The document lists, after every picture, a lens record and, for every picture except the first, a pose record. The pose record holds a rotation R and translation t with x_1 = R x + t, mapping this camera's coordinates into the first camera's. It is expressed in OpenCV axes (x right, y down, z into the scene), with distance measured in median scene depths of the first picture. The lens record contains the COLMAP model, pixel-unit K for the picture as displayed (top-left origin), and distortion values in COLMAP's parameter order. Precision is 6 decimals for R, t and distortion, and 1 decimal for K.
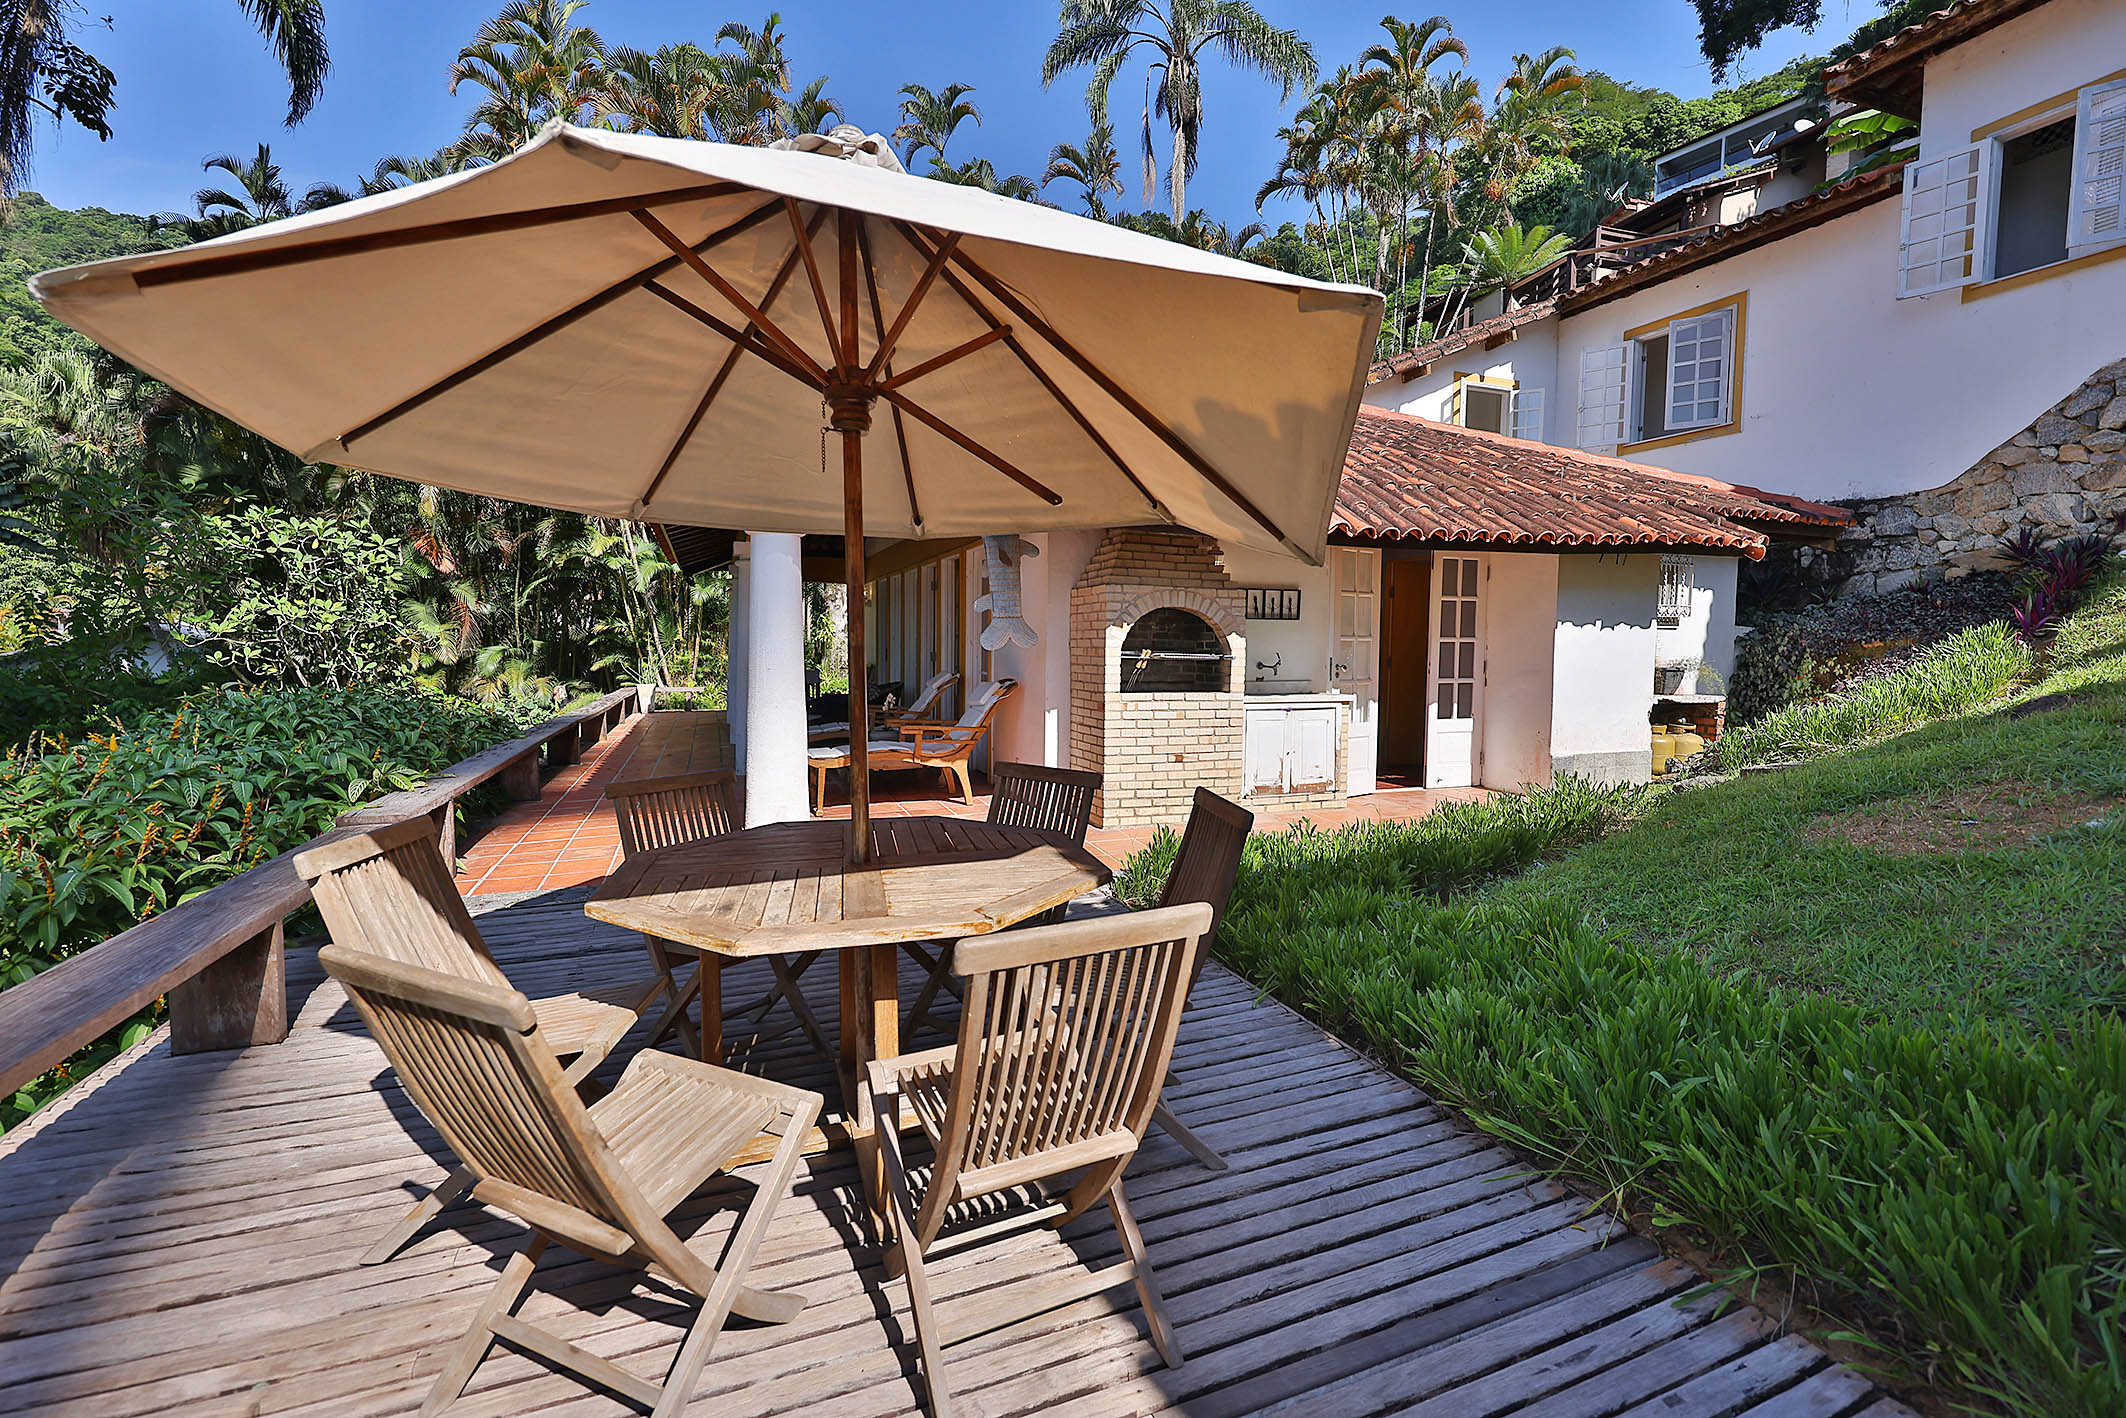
lens RADIAL K [[847.2, 0, 1050.6], [0, 847.2, 704.0], [0, 0, 1]] dist [0.000210, 0.000198]
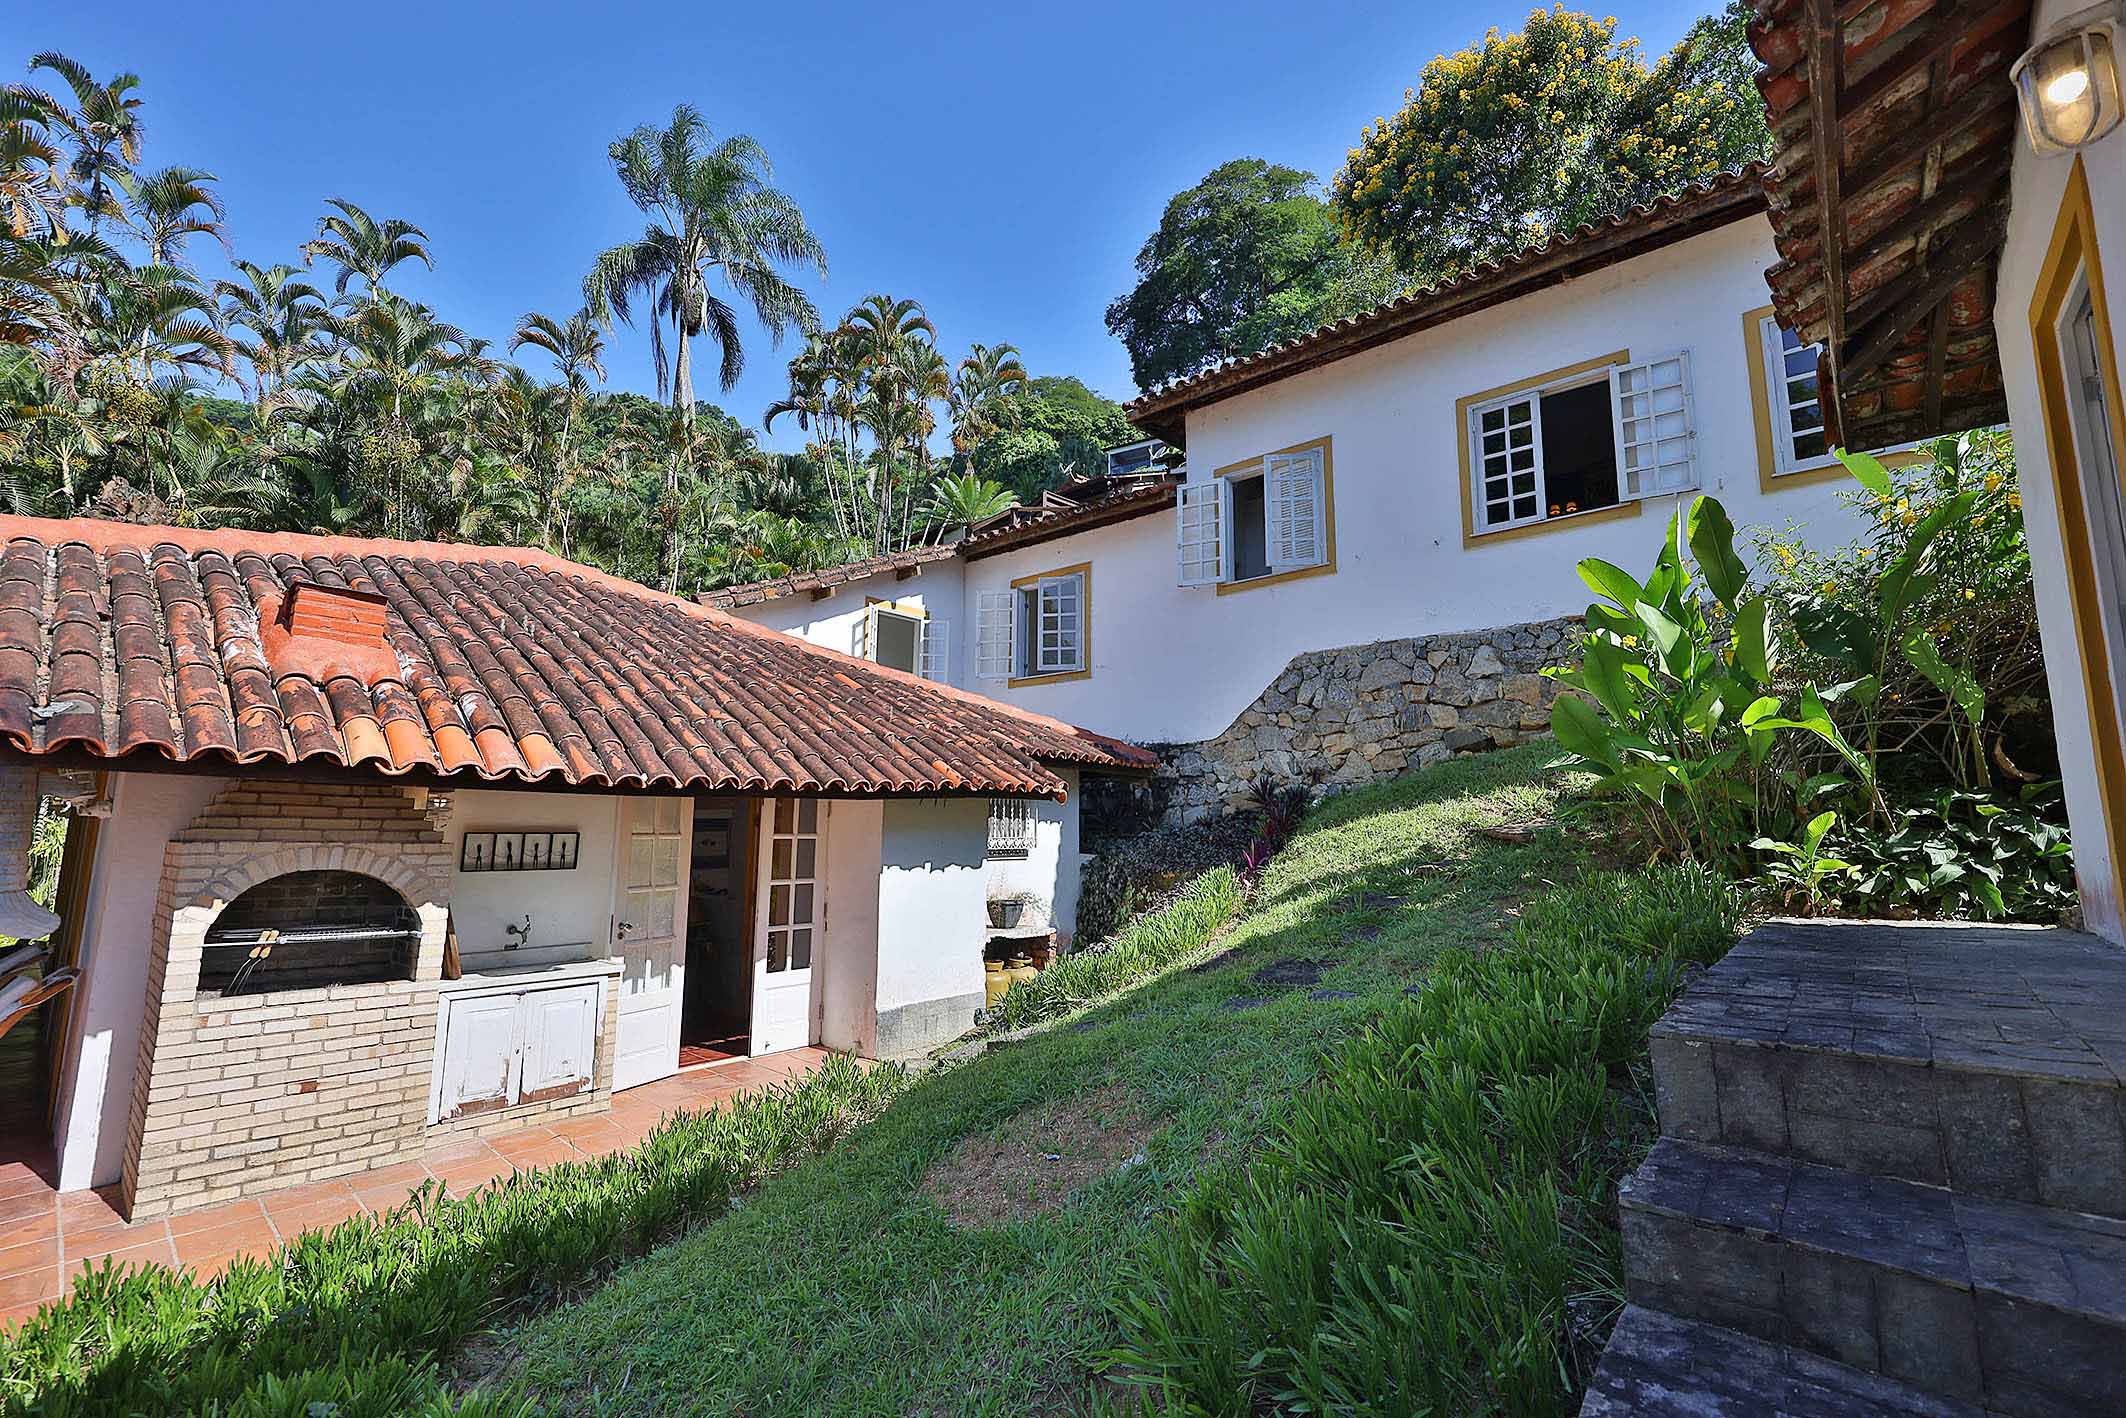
lens RADIAL K [[824.6, 0, 1031.9], [0, 824.6, 720.8], [0, 0, 1]] dist [-0.000920, 0.000400]
pose [[0.901681, 0.053981, 0.429018, 0.316191], [0.025301, 0.983890, -0.176973, -0.081334], [-0.431660, 0.170428, 0.885790, 0.066837]]
